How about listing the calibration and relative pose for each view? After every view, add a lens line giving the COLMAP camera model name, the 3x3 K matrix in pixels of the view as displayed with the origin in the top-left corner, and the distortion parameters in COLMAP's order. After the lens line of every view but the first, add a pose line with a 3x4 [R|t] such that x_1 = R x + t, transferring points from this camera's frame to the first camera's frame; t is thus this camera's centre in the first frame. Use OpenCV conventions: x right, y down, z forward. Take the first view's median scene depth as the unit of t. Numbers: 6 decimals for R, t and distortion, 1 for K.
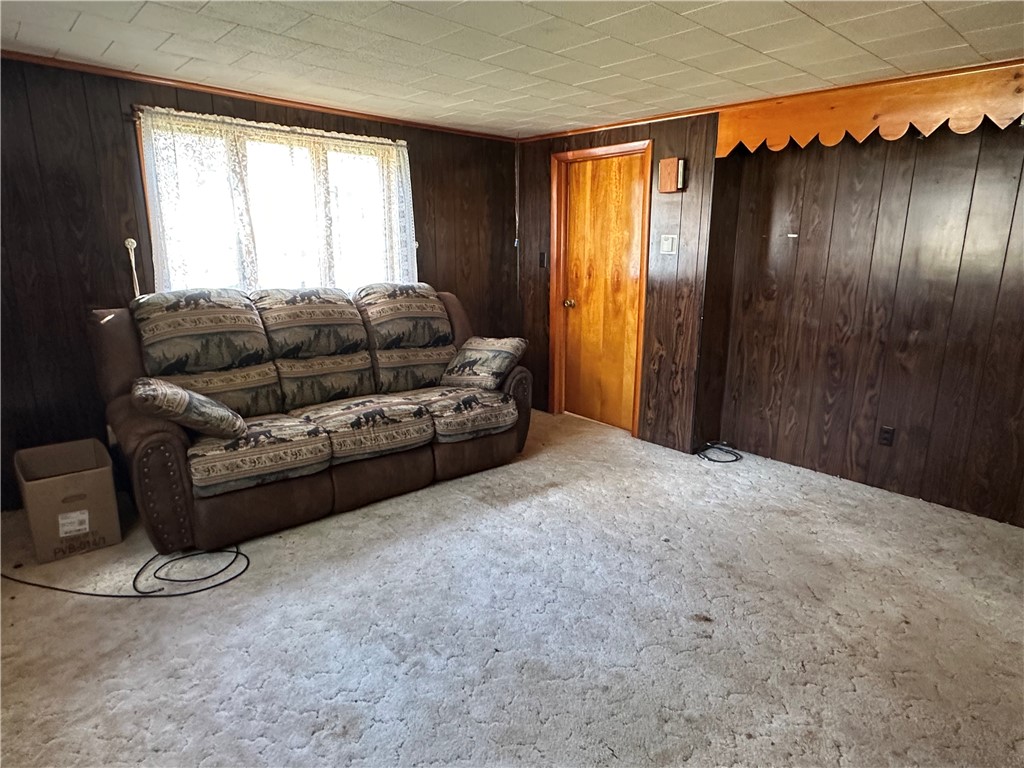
lens RADIAL K [[607.3, 0, 512.2], [0, 607.3, 386.0], [0, 0, 1]] dist [-0.000574, 0.000086]
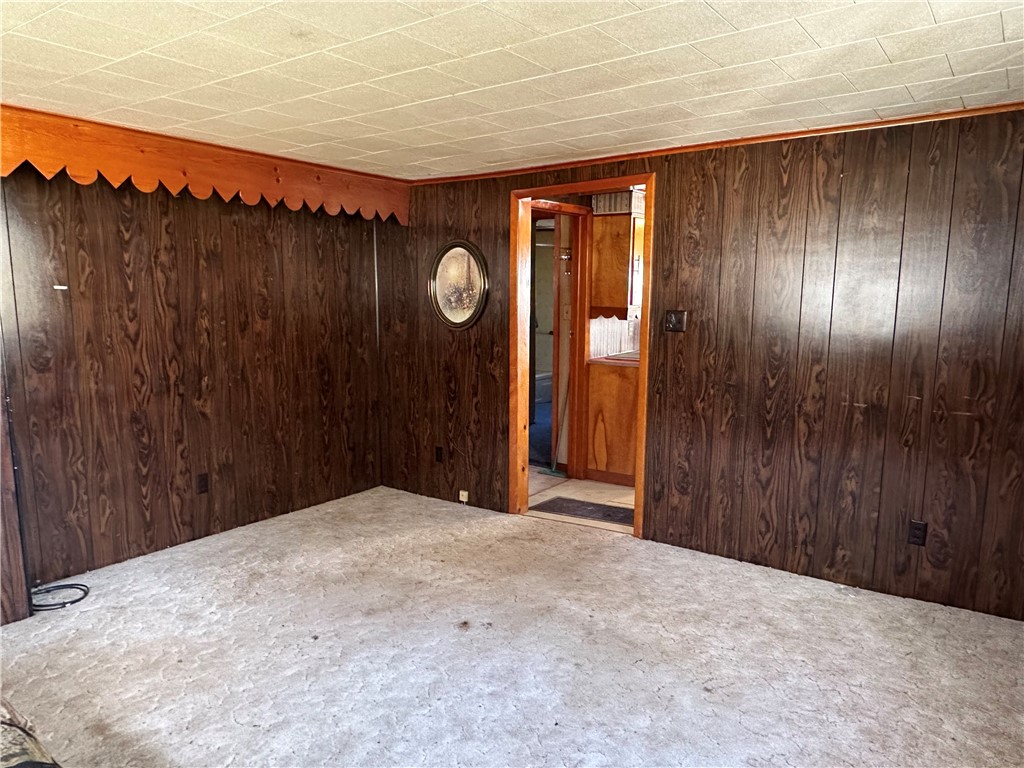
lens RADIAL K [[715.7, 0, 511.6], [0, 715.7, 387.3], [0, 0, 1]] dist [0.003625, 0.000720]
pose [[-0.213950, -0.142628, 0.966376, -0.610342], [0.218818, 0.957146, 0.189710, -0.181613], [-0.952021, 0.252049, -0.173572, 0.672033]]
